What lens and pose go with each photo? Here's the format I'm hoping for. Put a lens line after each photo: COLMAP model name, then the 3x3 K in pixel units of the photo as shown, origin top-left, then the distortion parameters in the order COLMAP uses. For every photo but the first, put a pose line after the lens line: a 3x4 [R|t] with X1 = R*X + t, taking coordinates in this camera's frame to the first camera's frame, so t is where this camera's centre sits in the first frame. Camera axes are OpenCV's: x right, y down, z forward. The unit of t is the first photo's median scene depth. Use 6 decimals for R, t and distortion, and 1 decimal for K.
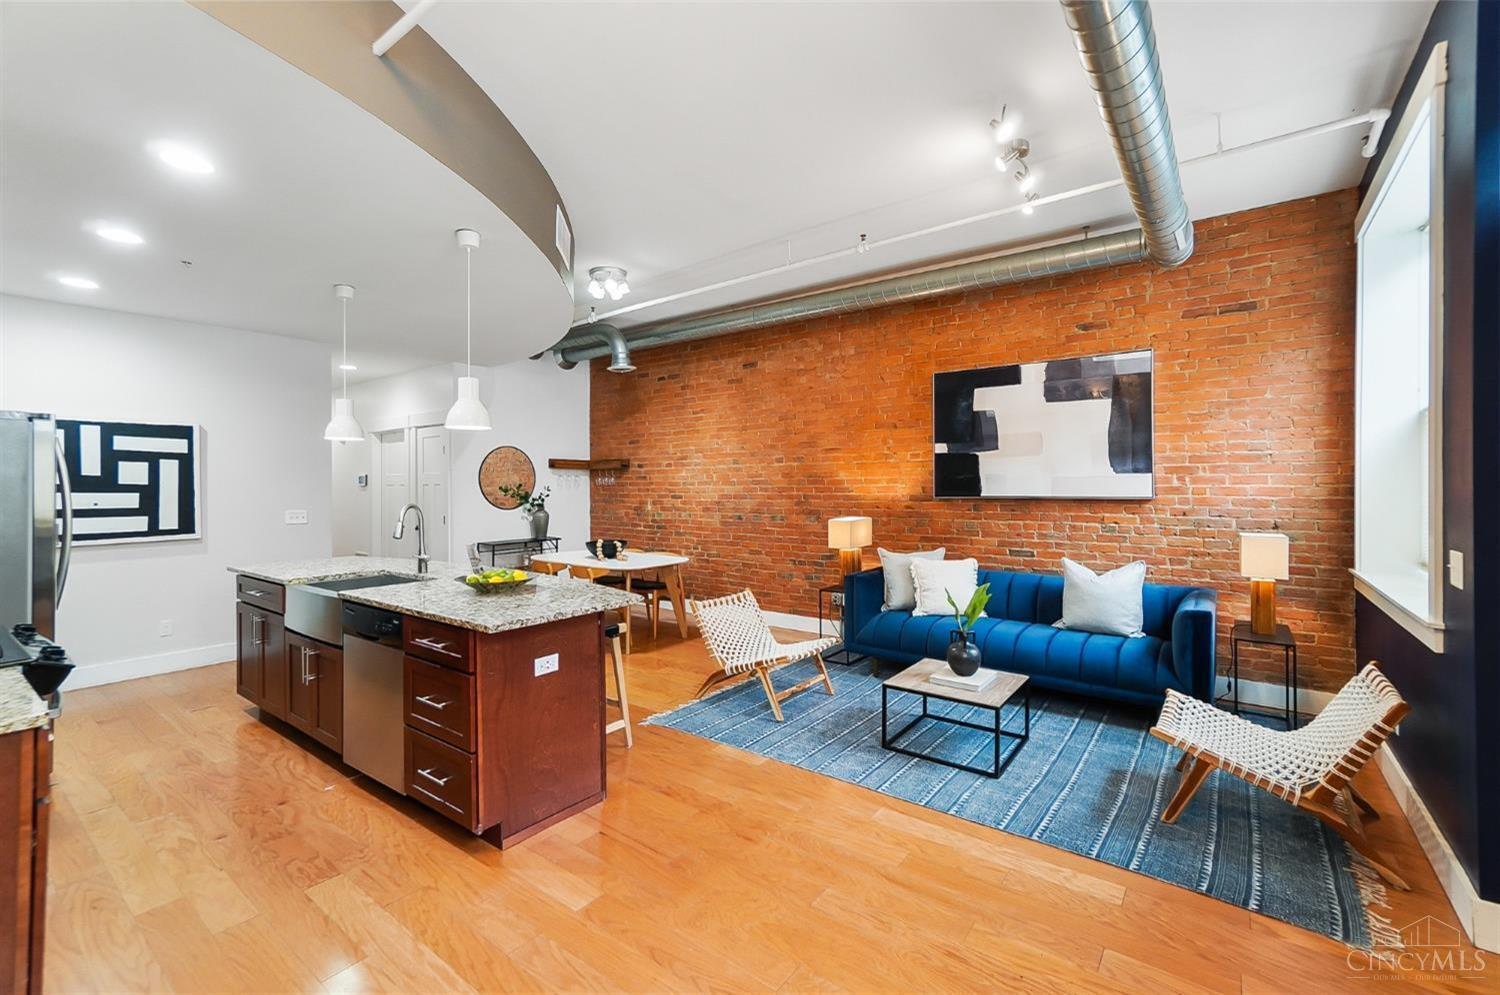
lens RADIAL K [[650.8, 0, 749.0], [0, 650.8, 489.5], [0, 0, 1]] dist [-0.012261, 0.010550]
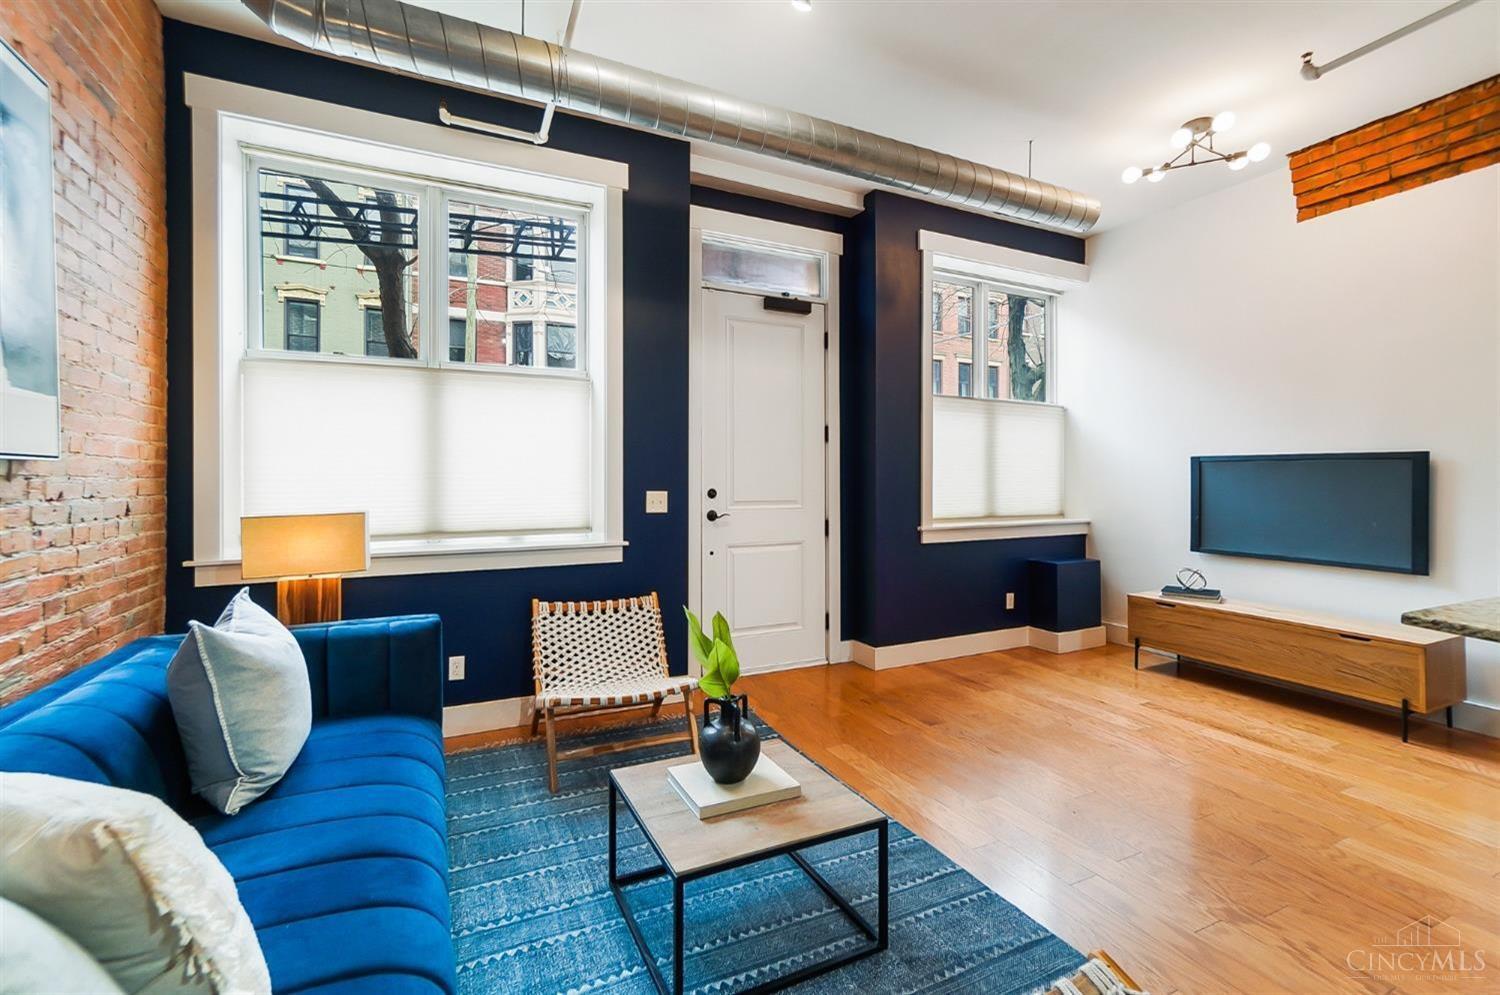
lens RADIAL K [[650.8, 0, 753.0], [0, 650.8, 478.7], [0, 0, 1]] dist [-0.012261, 0.010550]
pose [[-0.887814, -0.005654, 0.460168, 0.039024], [-0.003338, 0.999977, 0.005846, 0.015695], [-0.460190, 0.003654, -0.887813, 0.825714]]
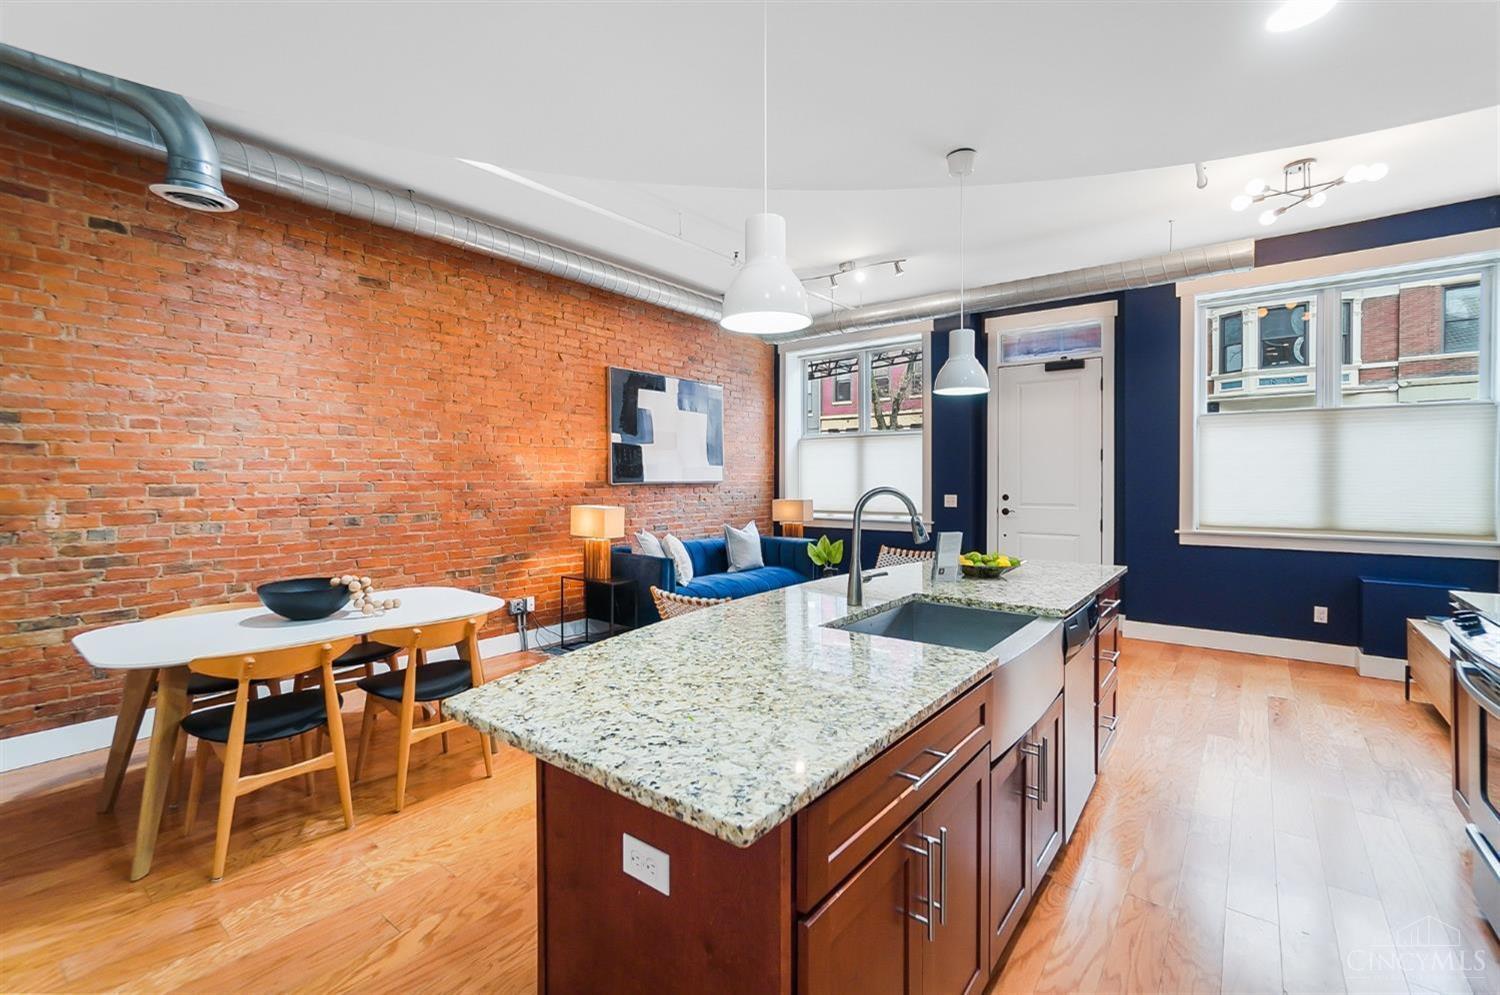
lens RADIAL K [[650.8, 0, 737.3], [0, 650.8, 475.4], [0, 0, 1]] dist [-0.012261, 0.010550]
pose [[0.021105, 0.002806, 0.999773, -0.663969], [0.002530, 0.999993, -0.002860, 0.001554], [-0.999774, 0.002590, 0.021097, 0.664424]]
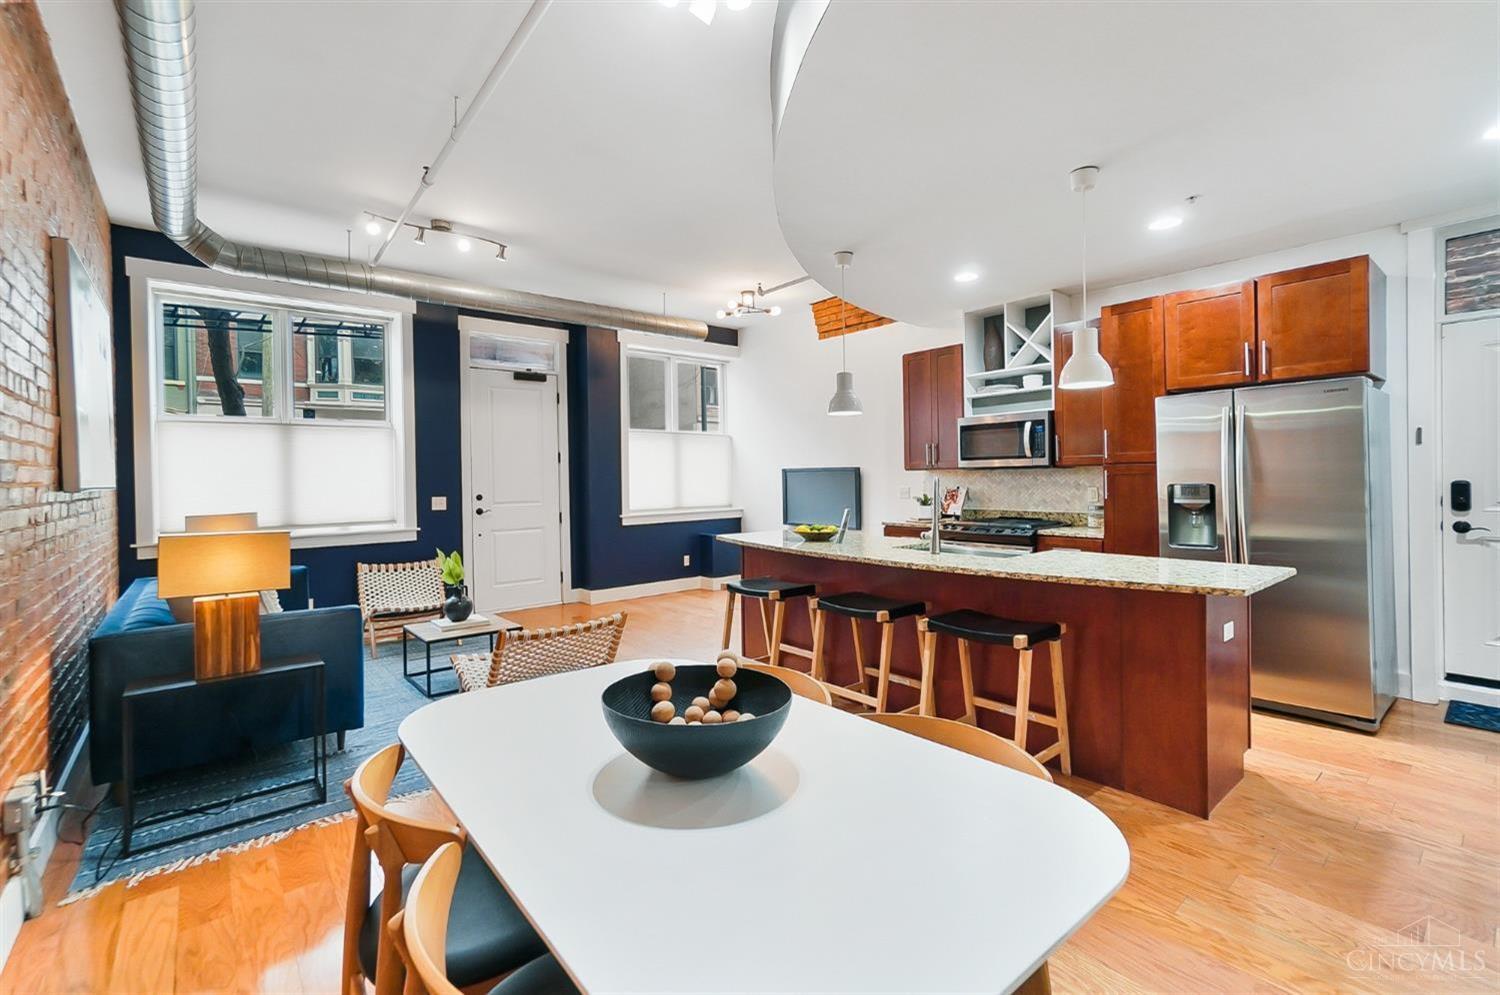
lens RADIAL K [[650.8, 0, 743.6], [0, 650.8, 479.2], [0, 0, 1]] dist [-0.012261, 0.010550]
pose [[-0.970143, 0.010773, 0.242296, -0.286593], [0.012760, 0.999897, 0.006632, 0.003931], [-0.242199, 0.009526, -0.970180, 1.169941]]
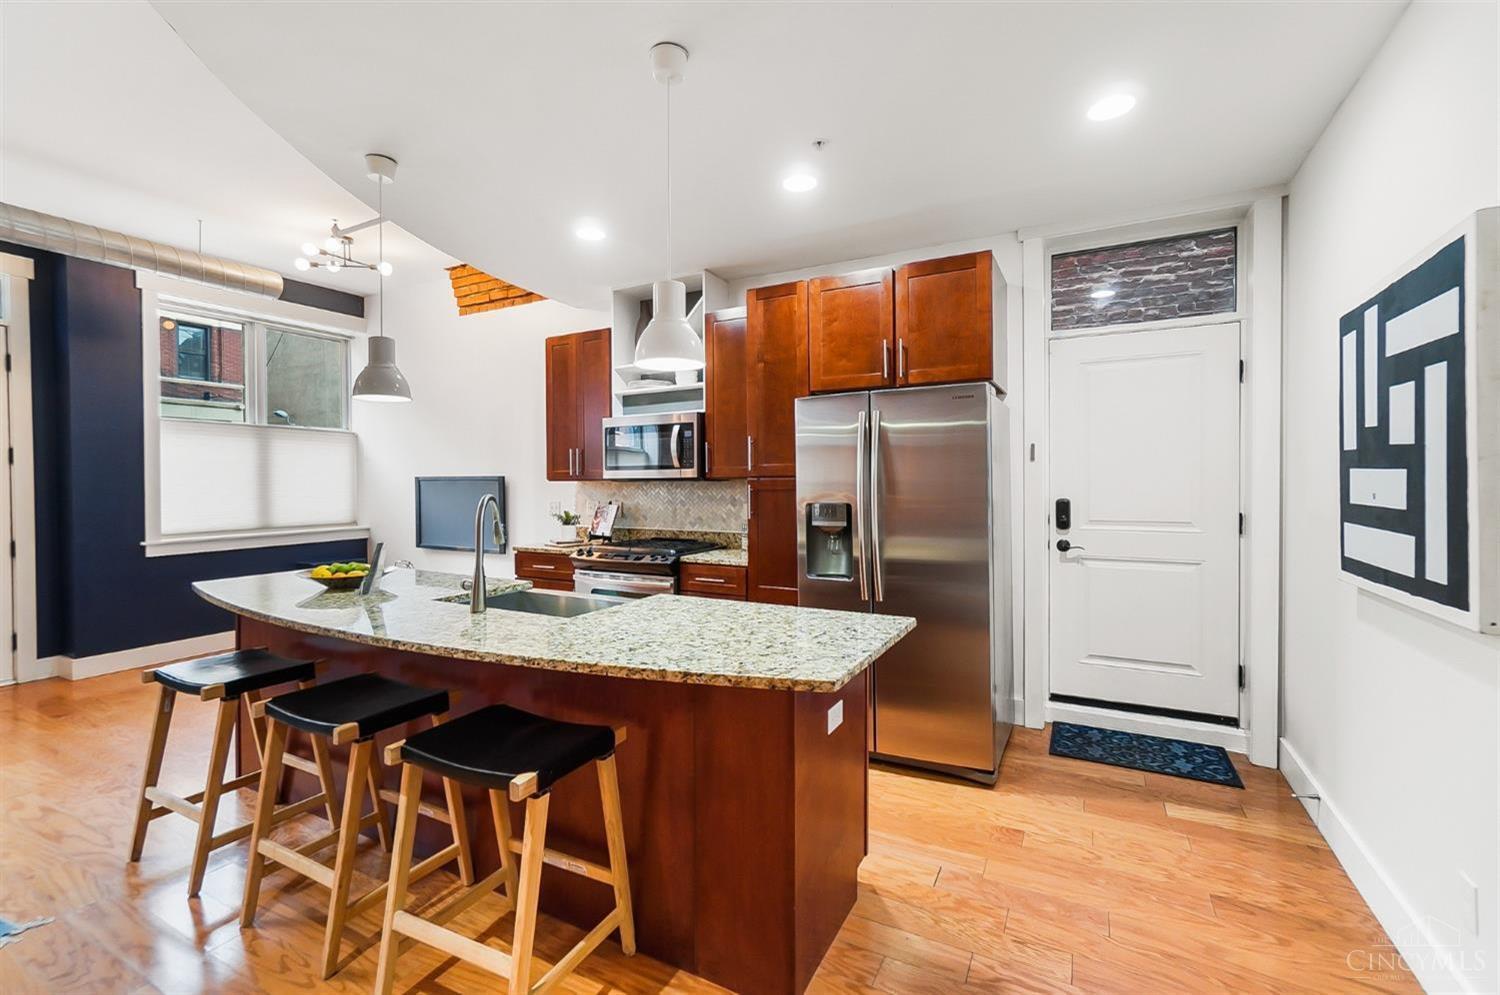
lens RADIAL K [[650.8, 0, 738.6], [0, 650.8, 486.0], [0, 0, 1]] dist [-0.012261, 0.010550]
pose [[-0.989992, 0.005429, -0.141018, -0.399509], [0.003993, 0.999937, 0.010463, -0.000921], [0.141066, 0.009795, -0.989952, 0.982364]]
